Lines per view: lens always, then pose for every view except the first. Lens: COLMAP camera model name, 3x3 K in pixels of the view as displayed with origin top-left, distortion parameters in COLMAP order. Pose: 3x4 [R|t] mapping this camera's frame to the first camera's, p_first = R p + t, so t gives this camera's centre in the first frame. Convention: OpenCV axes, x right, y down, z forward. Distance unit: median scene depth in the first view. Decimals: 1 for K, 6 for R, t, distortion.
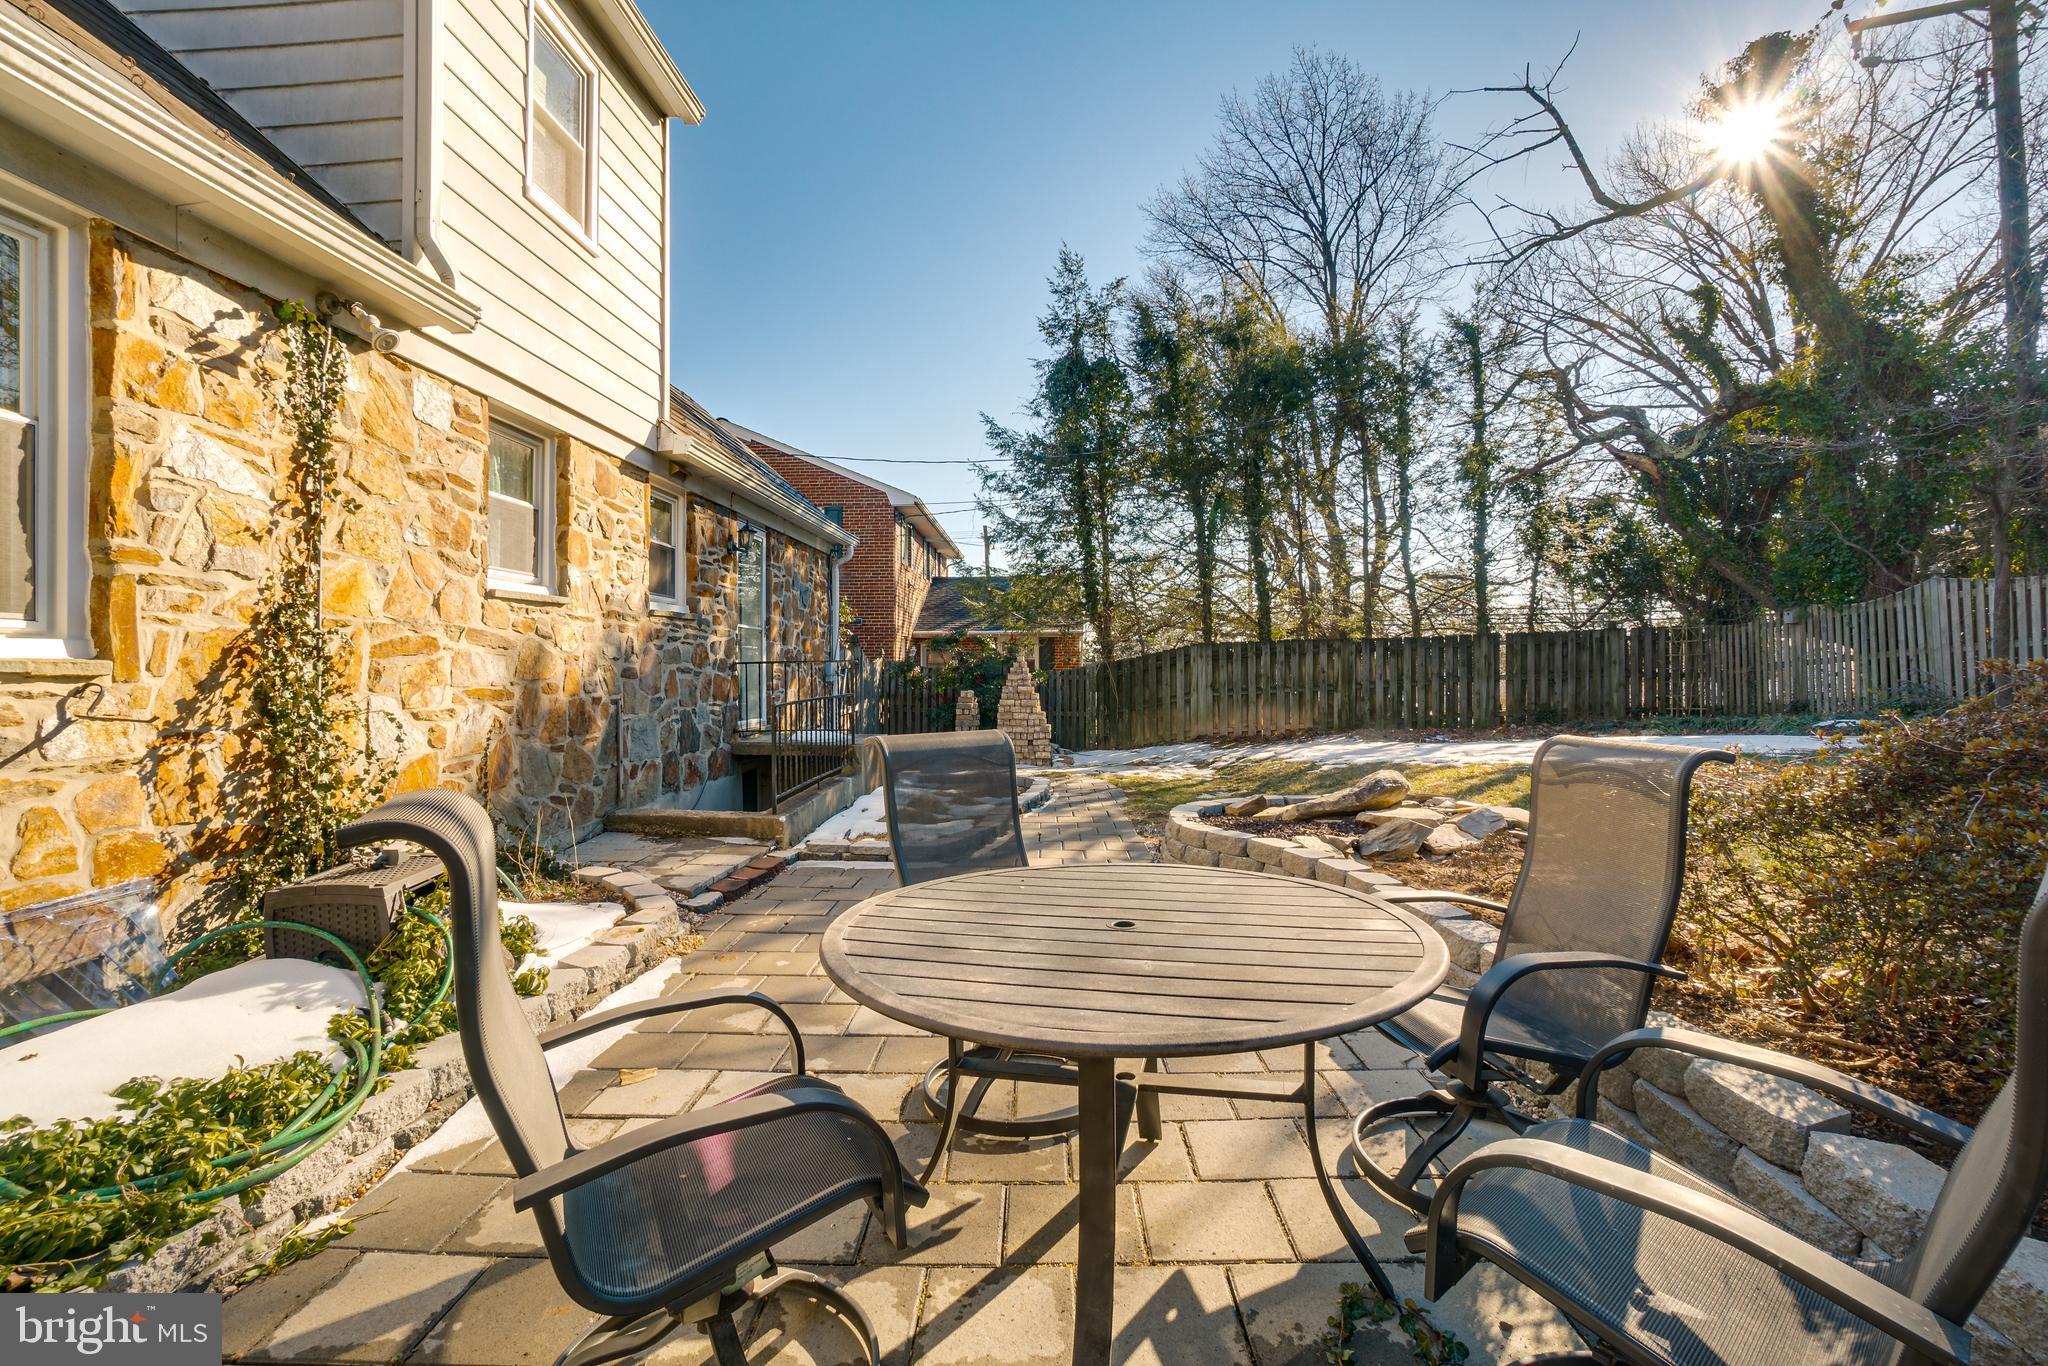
lens RADIAL K [[929.1, 0, 1011.5], [0, 929.1, 678.7], [0, 0, 1]] dist [-0.049342, 0.014361]
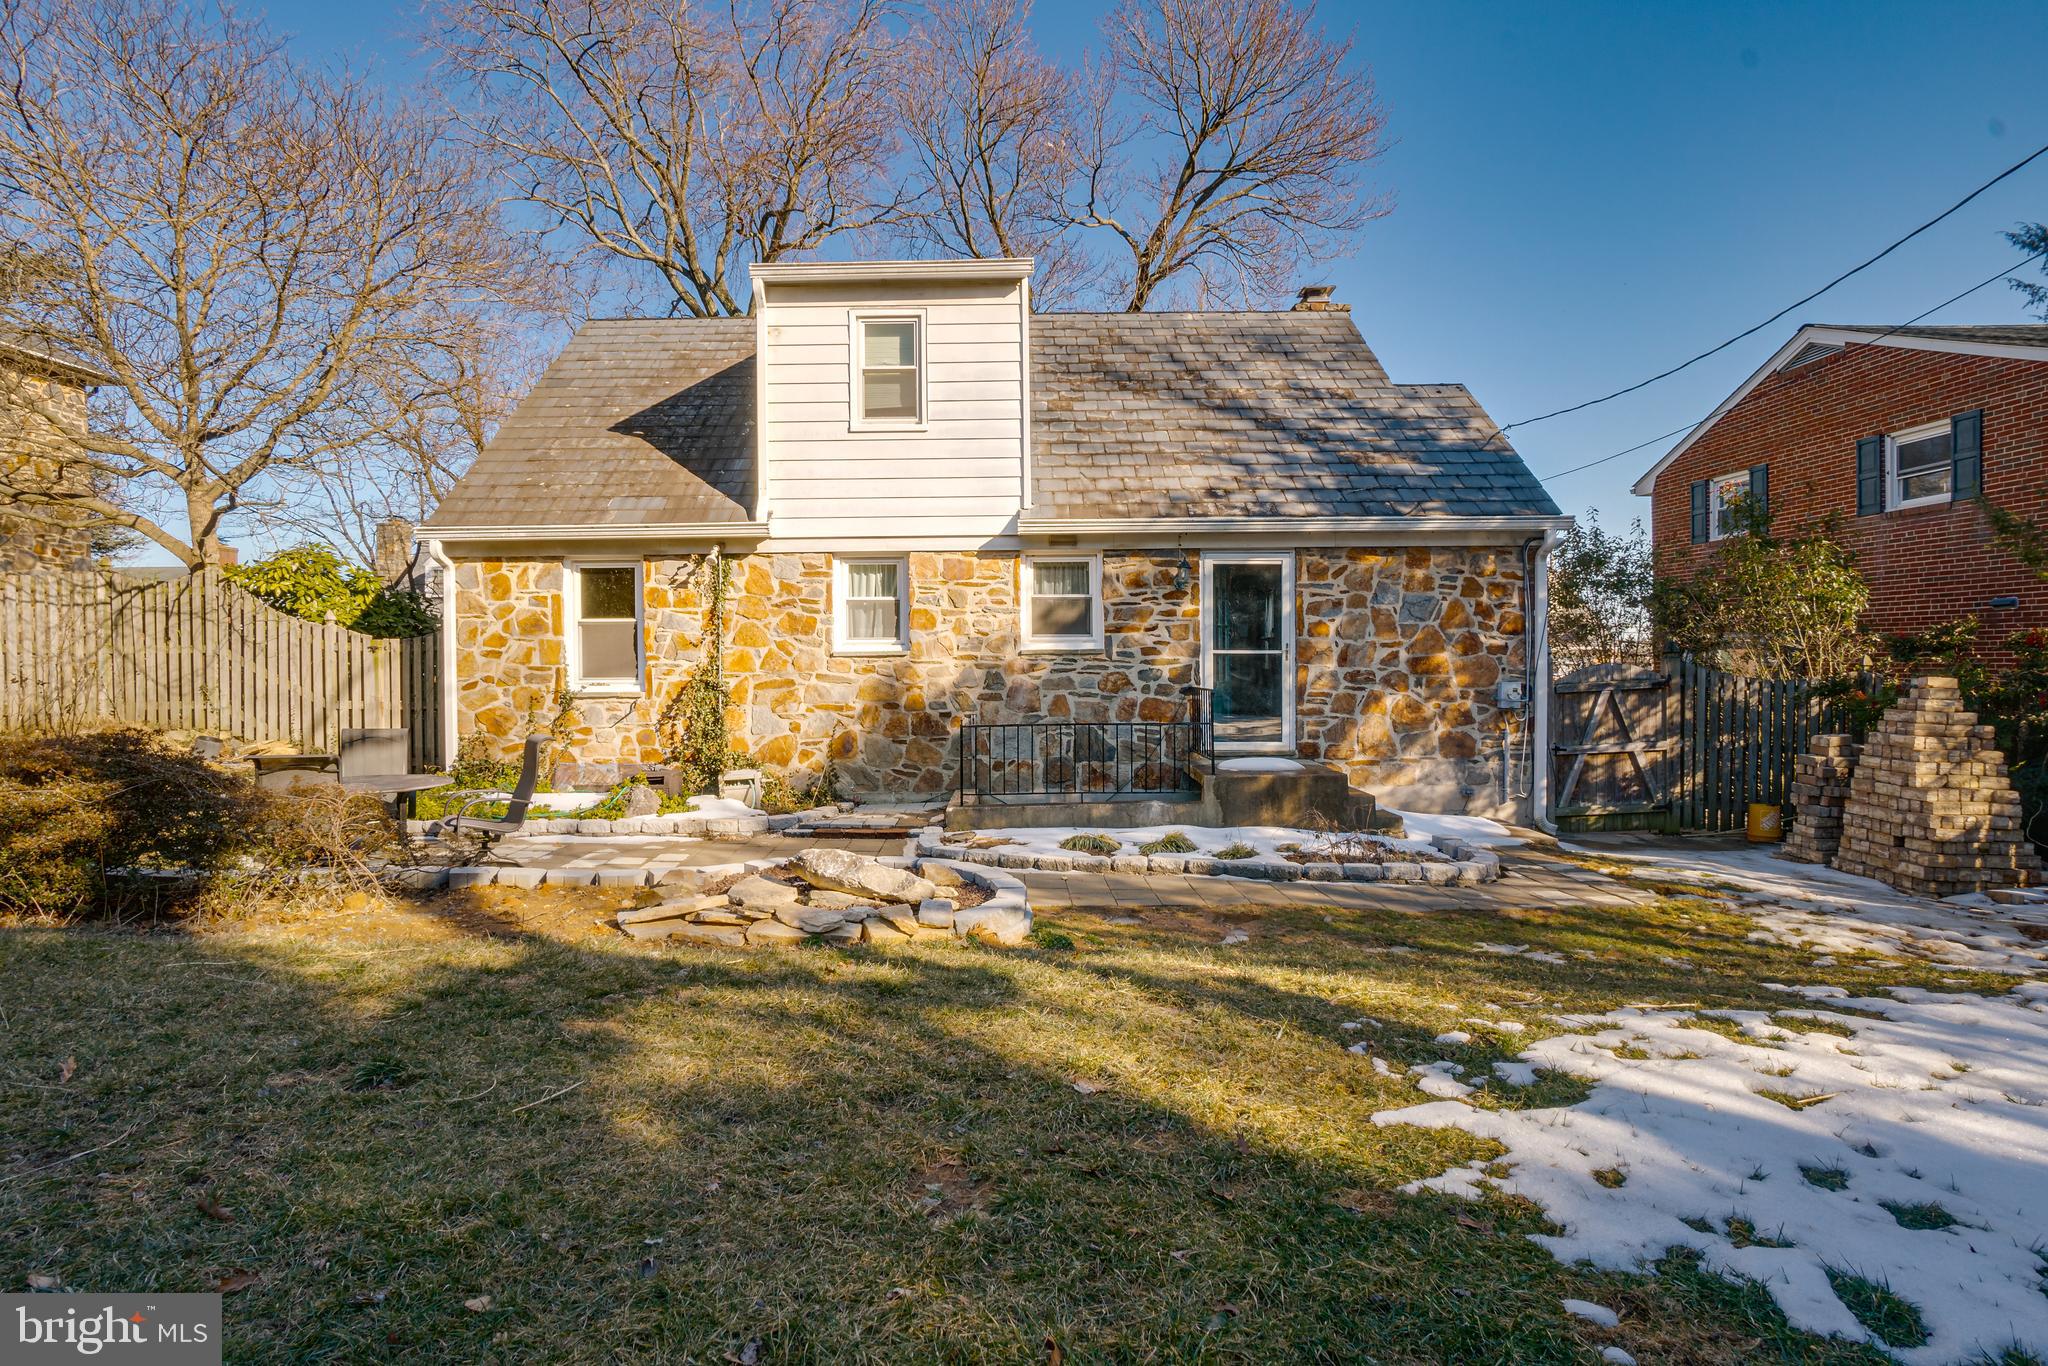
lens RADIAL K [[929.1, 0, 1011.5], [0, 929.1, 678.7], [0, 0, 1]] dist [-0.049342, 0.014361]
pose [[0.034411, 0.014969, -0.999296, 1.402770], [-0.006857, 0.999868, 0.014742, -0.075695], [0.999384, 0.006345, 0.034510, 1.333751]]
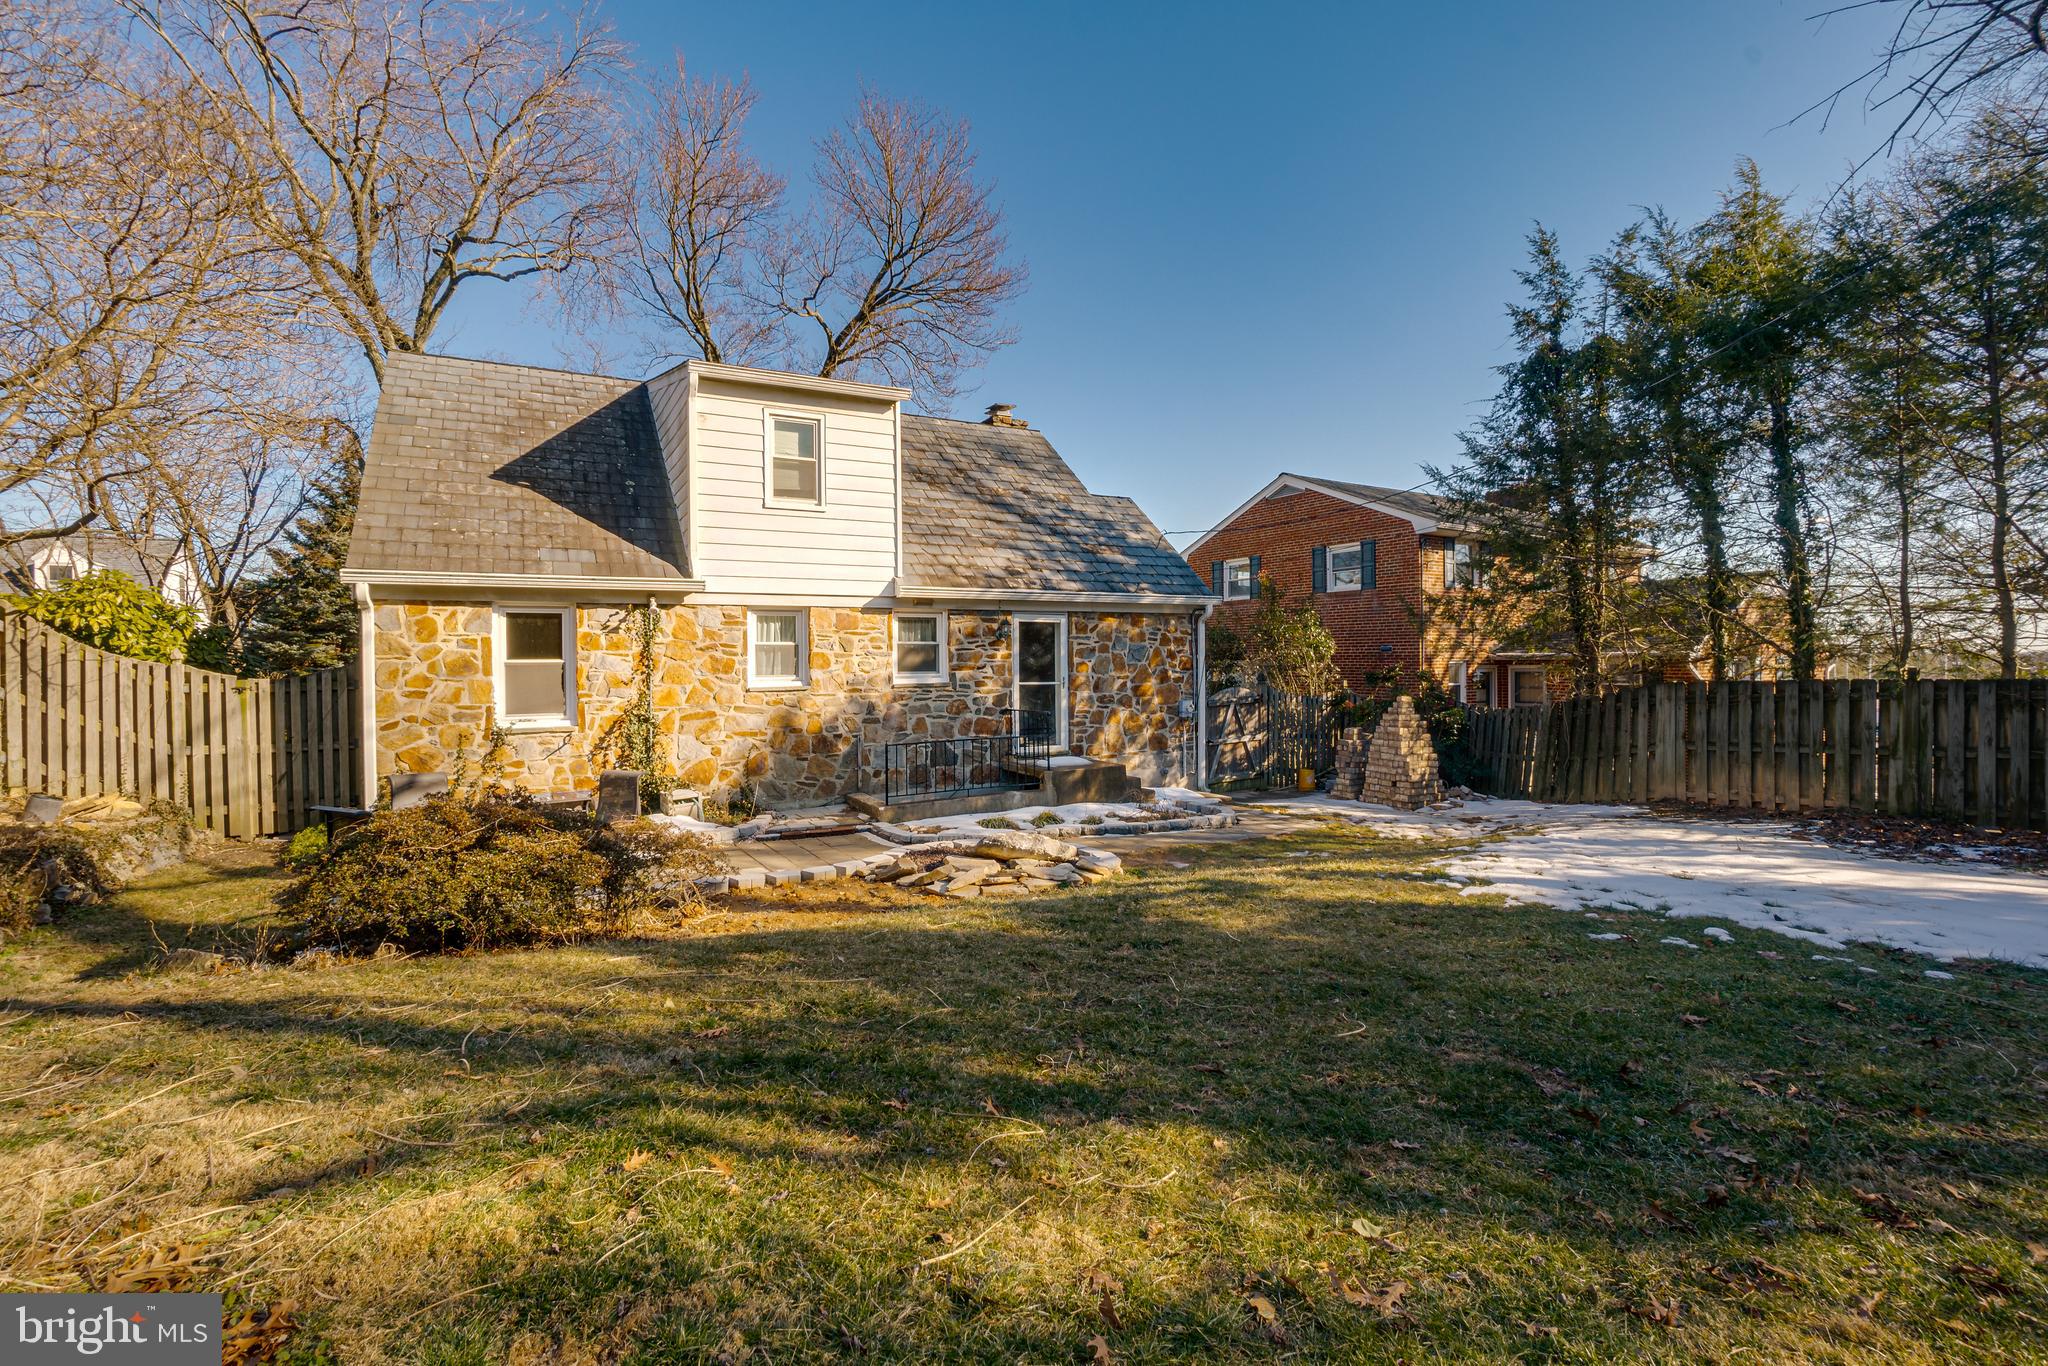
lens RADIAL K [[862.7, 0, 943.1], [0, 862.7, 680.2], [0, 0, 1]] dist [-0.065366, 0.022819]
pose [[0.488558, 0.009646, -0.872478, 1.591204], [0.000062, 0.999939, 0.011090, -0.145084], [0.872531, -0.005472, 0.488528, 0.378036]]
